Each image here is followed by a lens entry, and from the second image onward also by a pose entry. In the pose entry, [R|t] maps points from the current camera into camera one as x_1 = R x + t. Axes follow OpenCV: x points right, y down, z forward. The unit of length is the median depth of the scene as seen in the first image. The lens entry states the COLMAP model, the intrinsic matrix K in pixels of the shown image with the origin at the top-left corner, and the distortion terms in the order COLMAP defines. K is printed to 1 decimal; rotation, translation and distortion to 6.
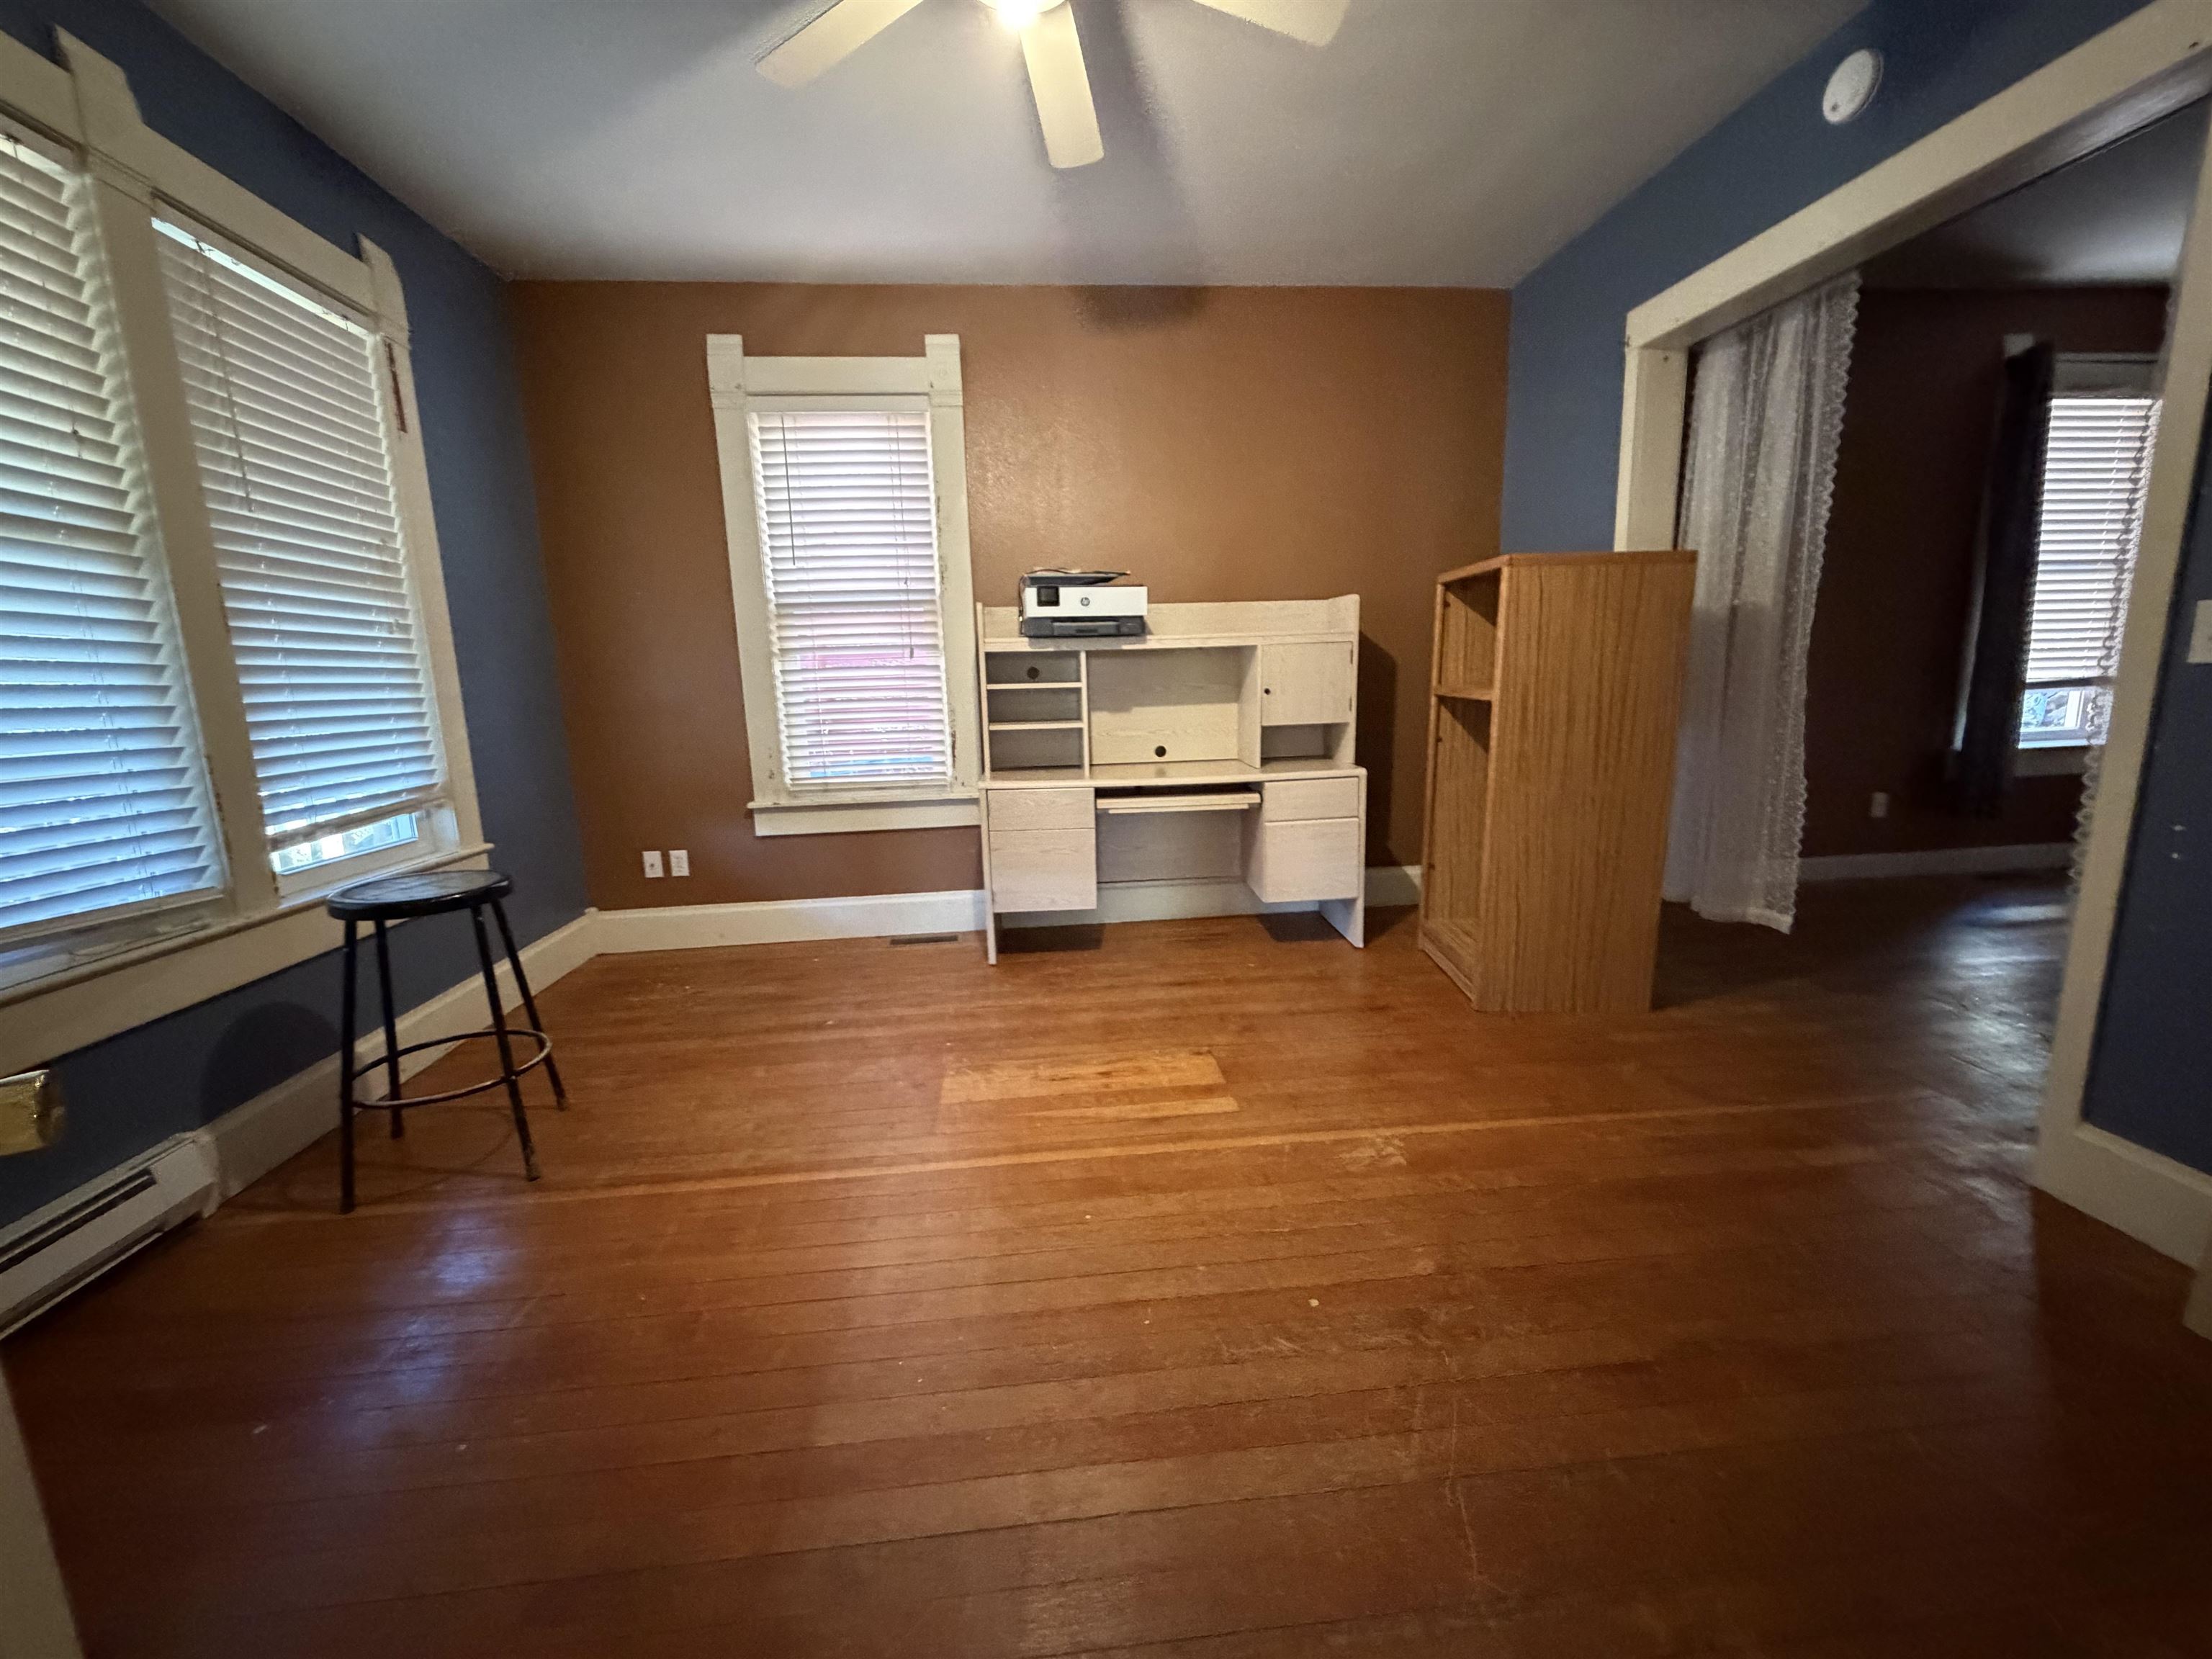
lens RADIAL K [[881.1, 0, 1104.7], [0, 881.1, 831.5], [0, 0, 1]] dist [-0.001604, 0.000028]
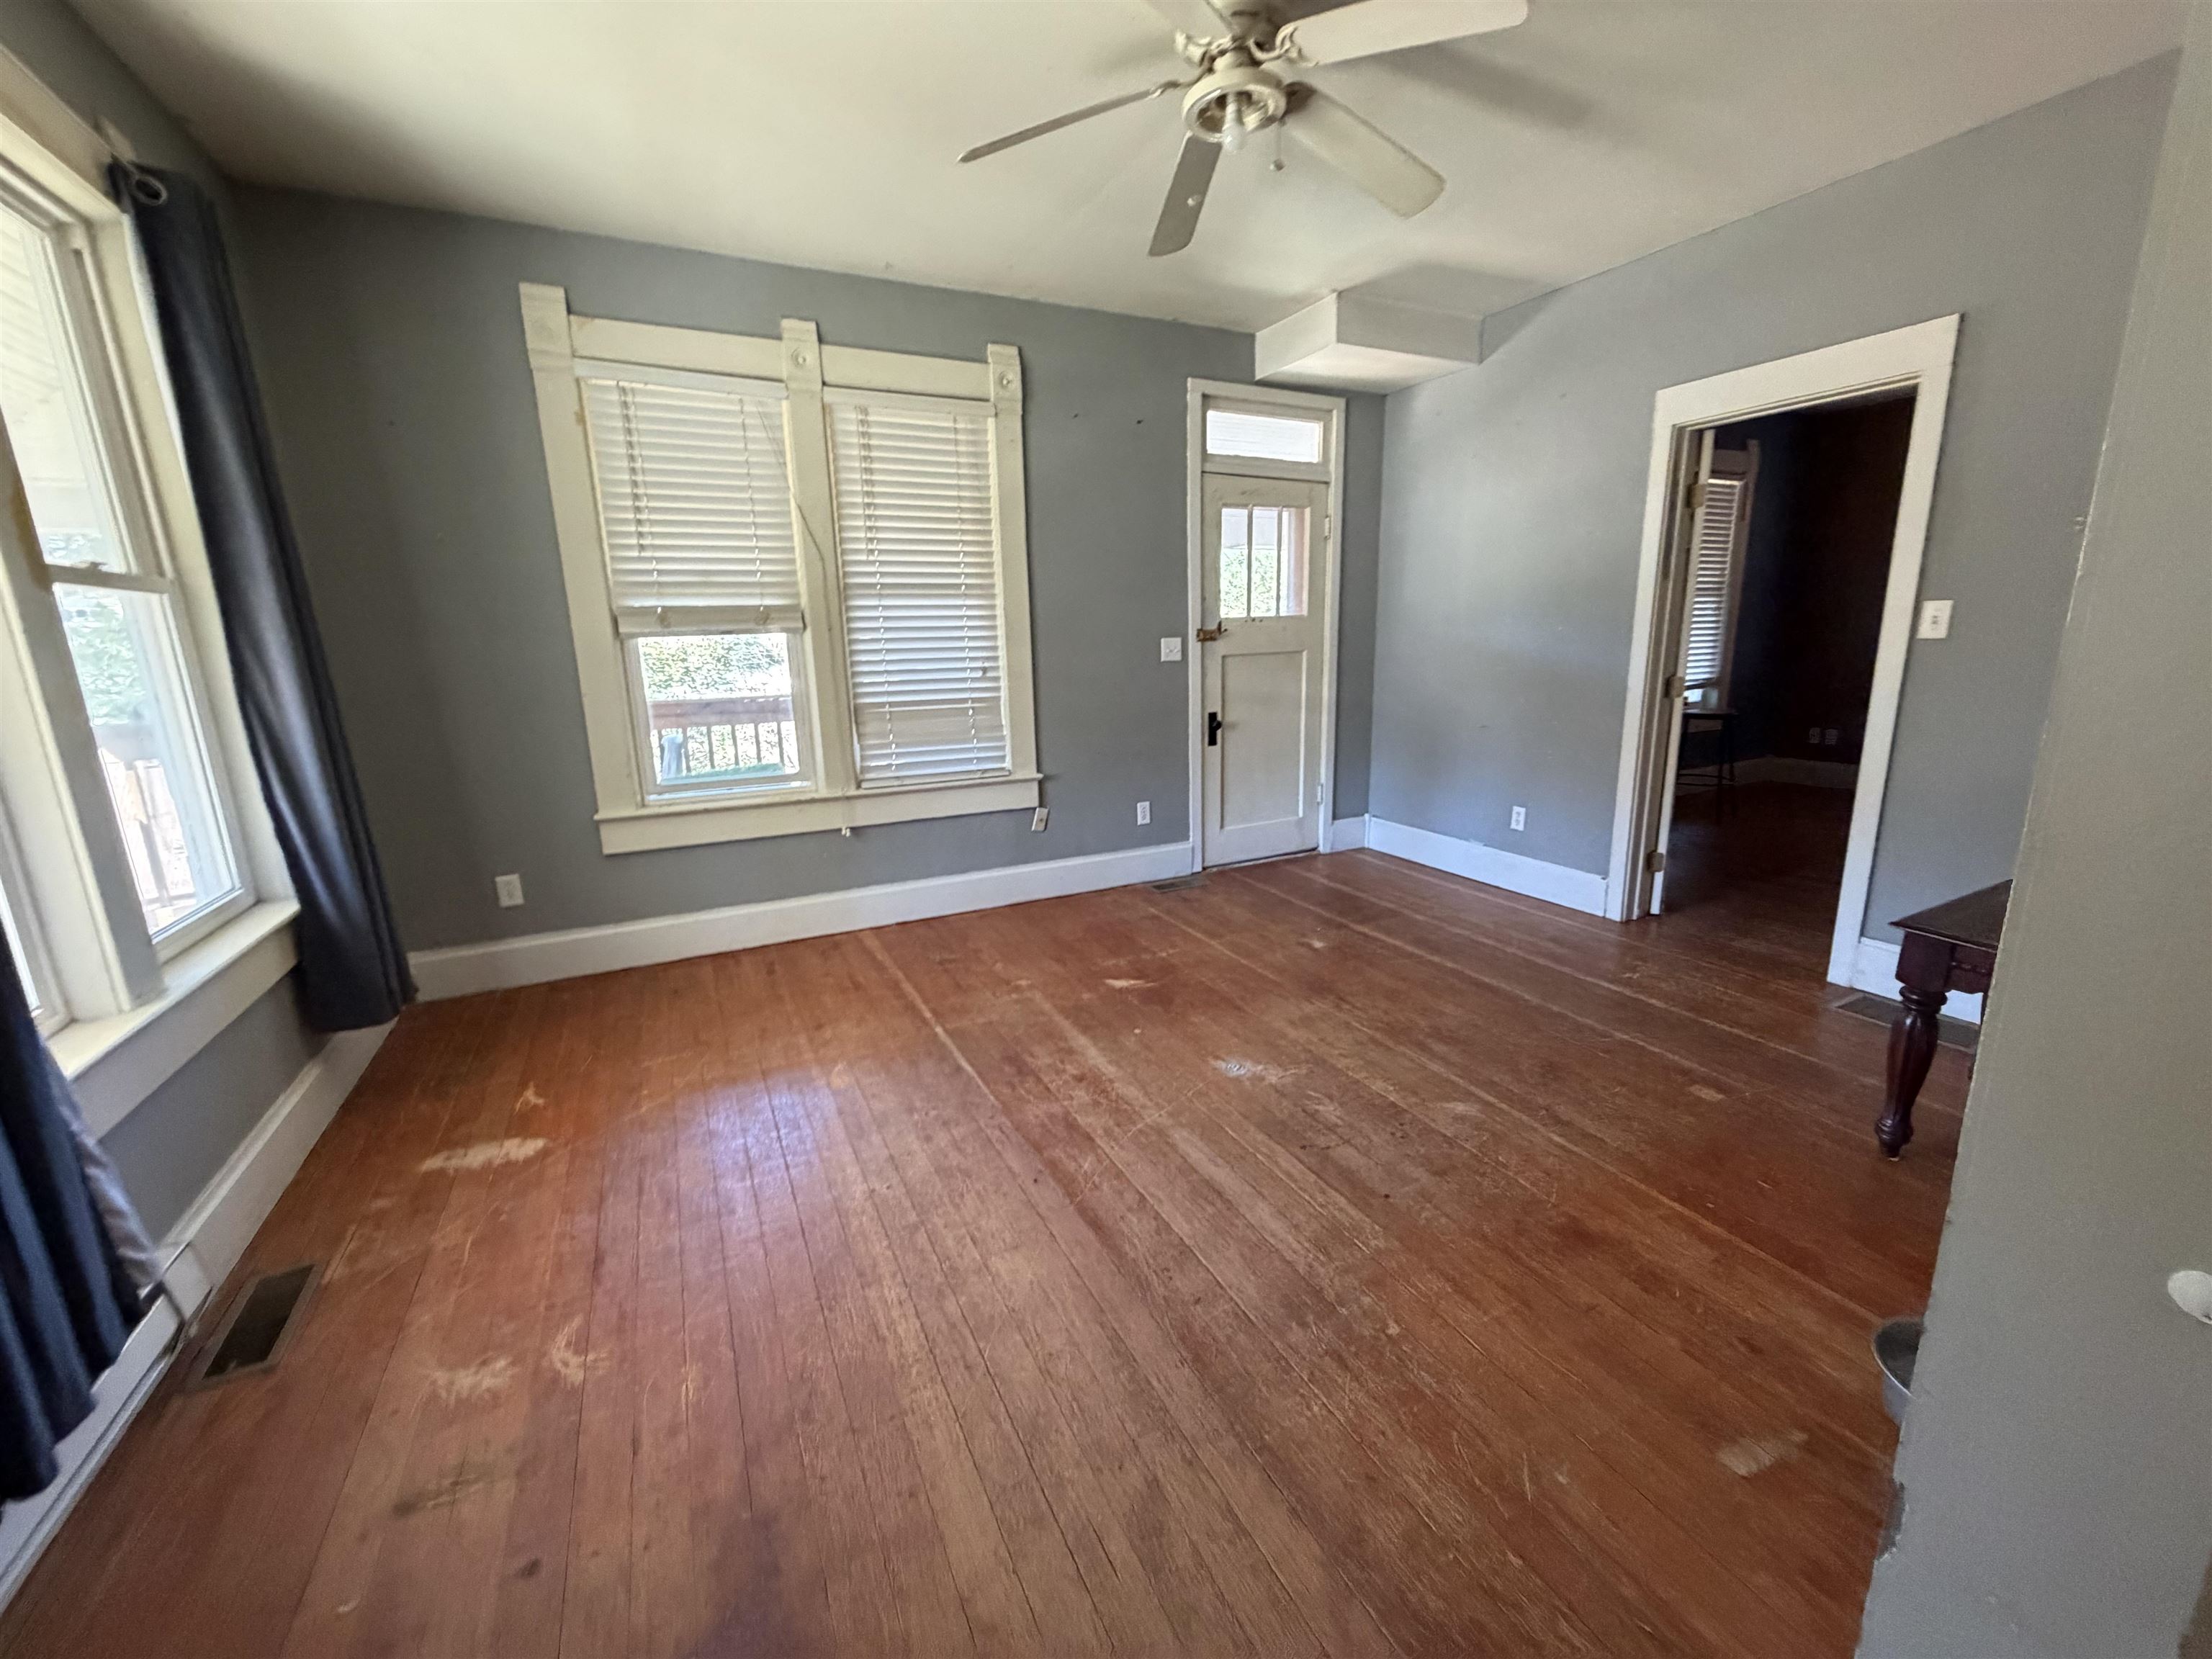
lens RADIAL K [[861.8, 0, 1106.0], [0, 861.8, 829.5], [0, 0, 1]] dist [0.008500, 0.000041]
pose [[0.927823, -0.081044, 0.364111, -0.273186], [0.079559, 0.996647, 0.019103, 0.008528], [-0.364438, 0.011244, 0.931160, -0.013511]]
